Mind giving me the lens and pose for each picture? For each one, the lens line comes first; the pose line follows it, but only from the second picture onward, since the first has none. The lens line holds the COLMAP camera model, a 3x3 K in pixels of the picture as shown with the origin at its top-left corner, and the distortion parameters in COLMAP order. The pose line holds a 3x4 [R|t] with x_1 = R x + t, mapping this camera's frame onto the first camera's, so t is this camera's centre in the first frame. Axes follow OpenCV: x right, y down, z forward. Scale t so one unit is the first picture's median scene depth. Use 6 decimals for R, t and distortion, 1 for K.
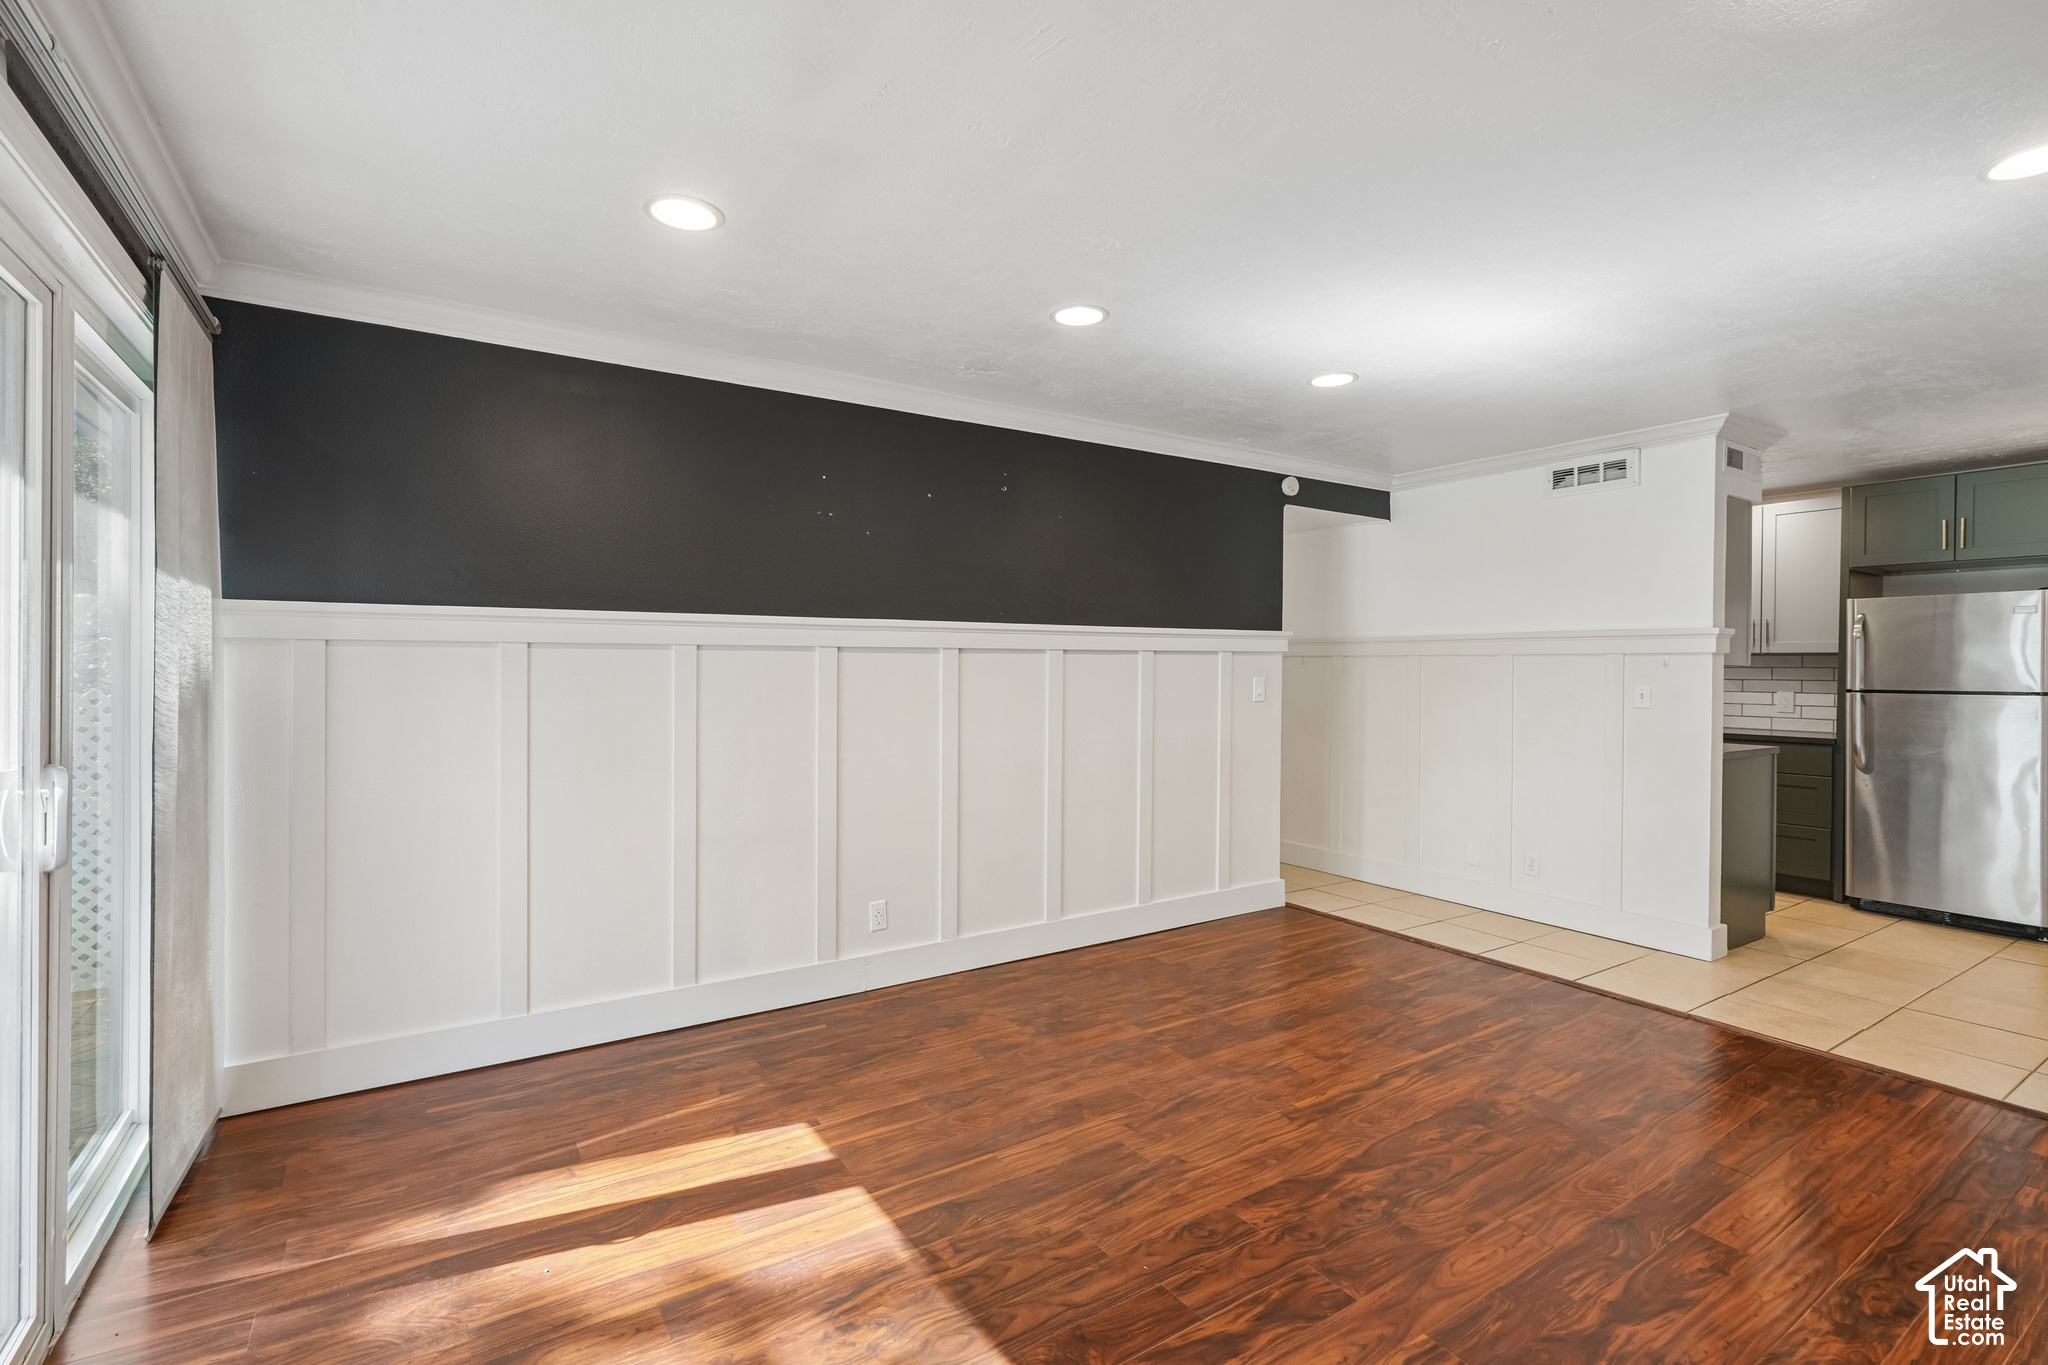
lens RADIAL K [[926.9, 0, 1019.0], [0, 926.9, 675.0], [0, 0, 1]] dist [-0.000133, 0.000736]
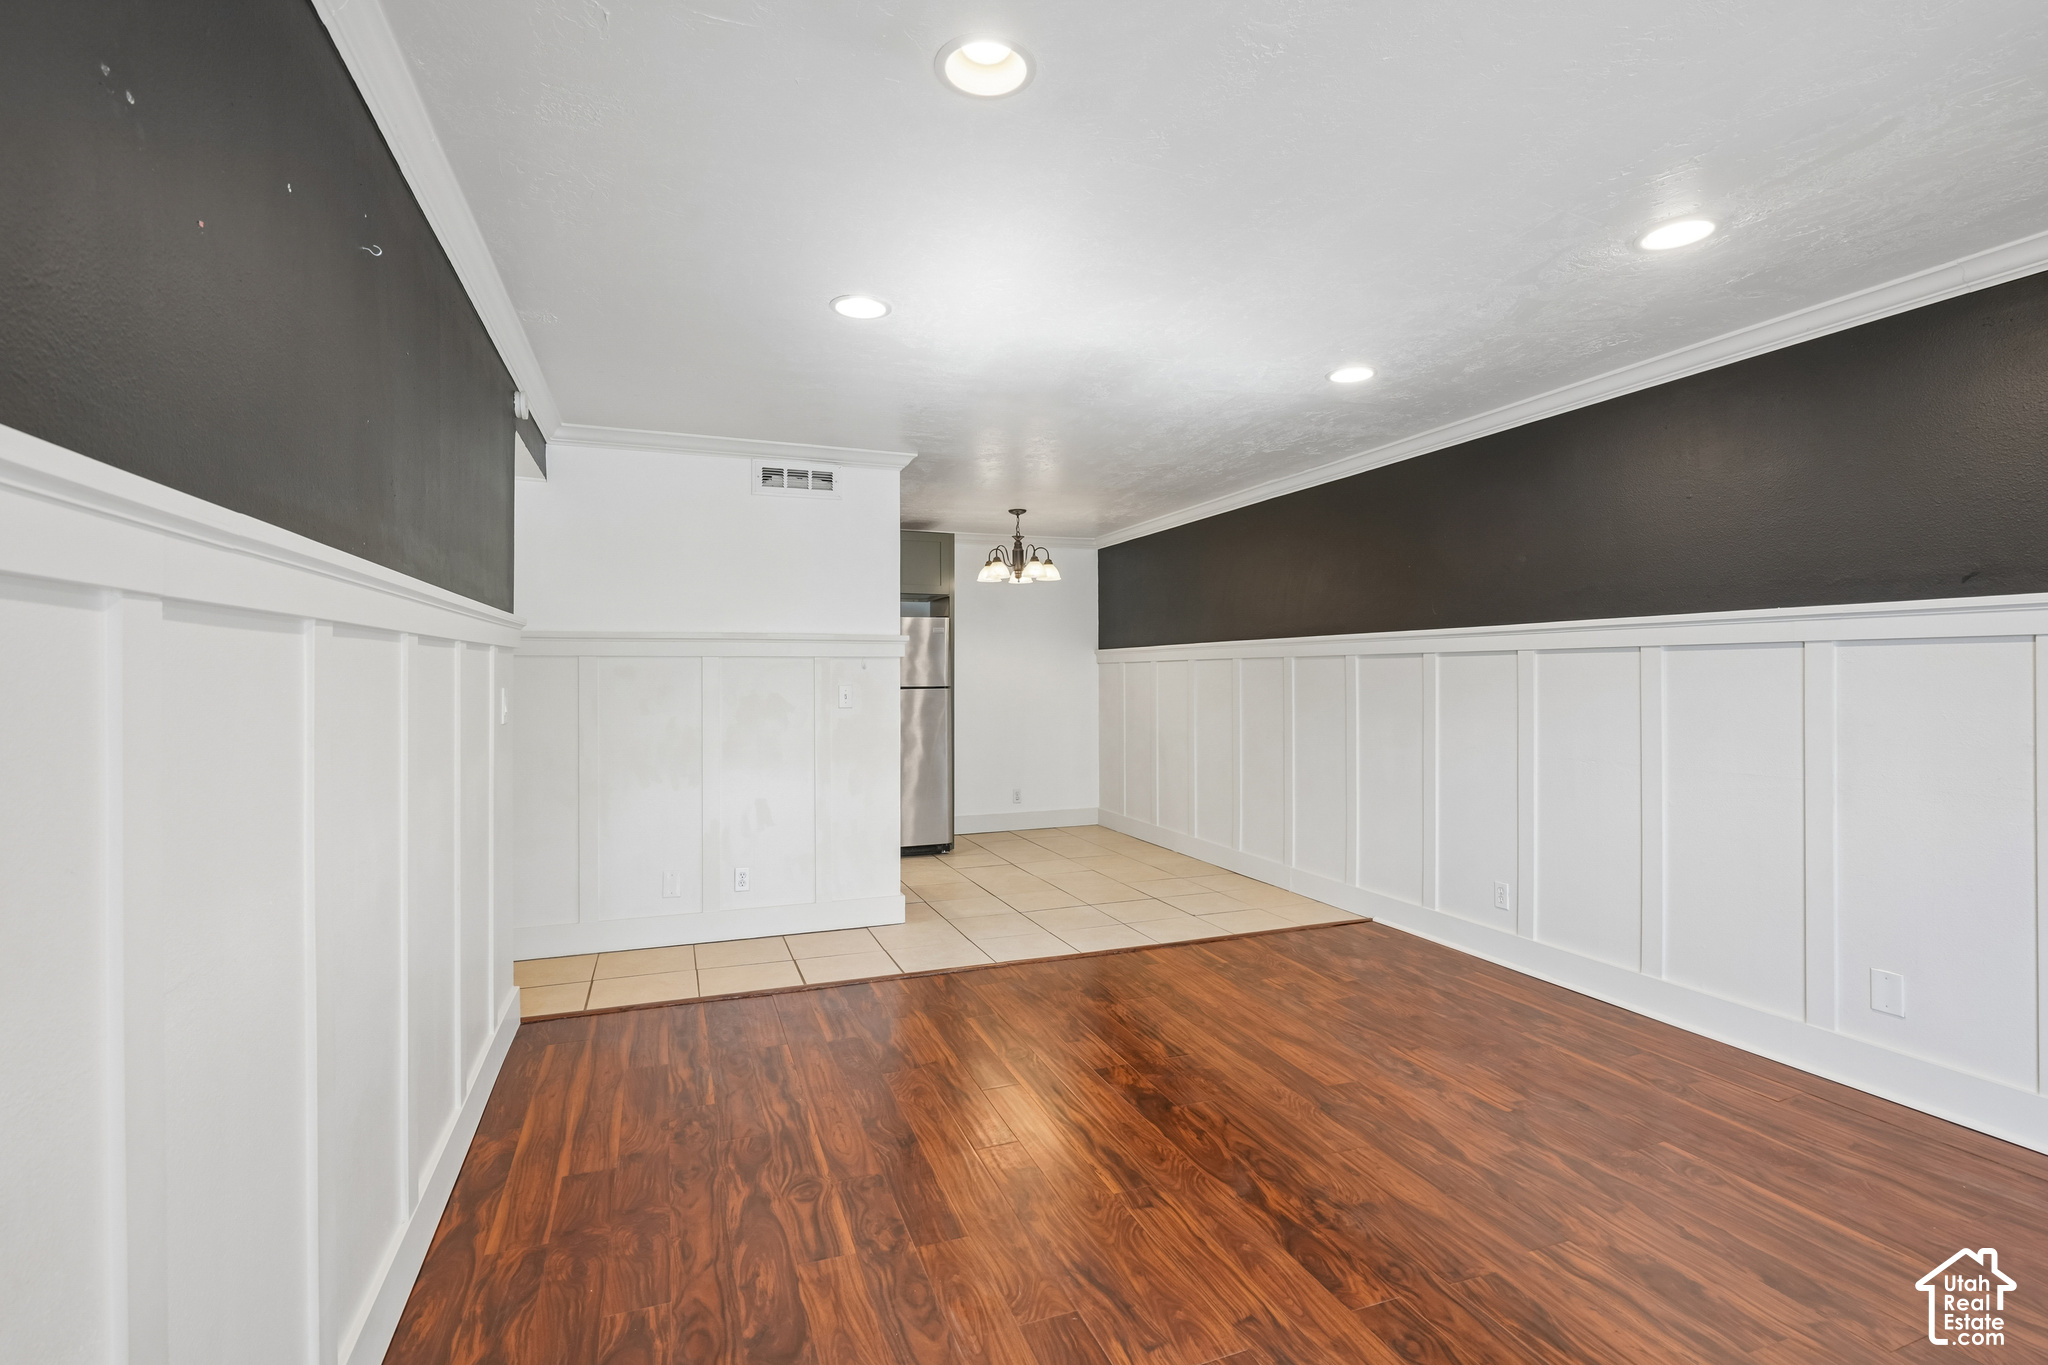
lens RADIAL K [[926.9, 0, 1022.6], [0, 926.9, 678.6], [0, 0, 1]] dist [-0.000133, 0.000736]
pose [[0.201887, -0.003306, 0.979403, -0.394455], [0.007815, 0.999968, 0.001765, 0.001461], [-0.979378, 0.007298, 0.201906, 0.678681]]
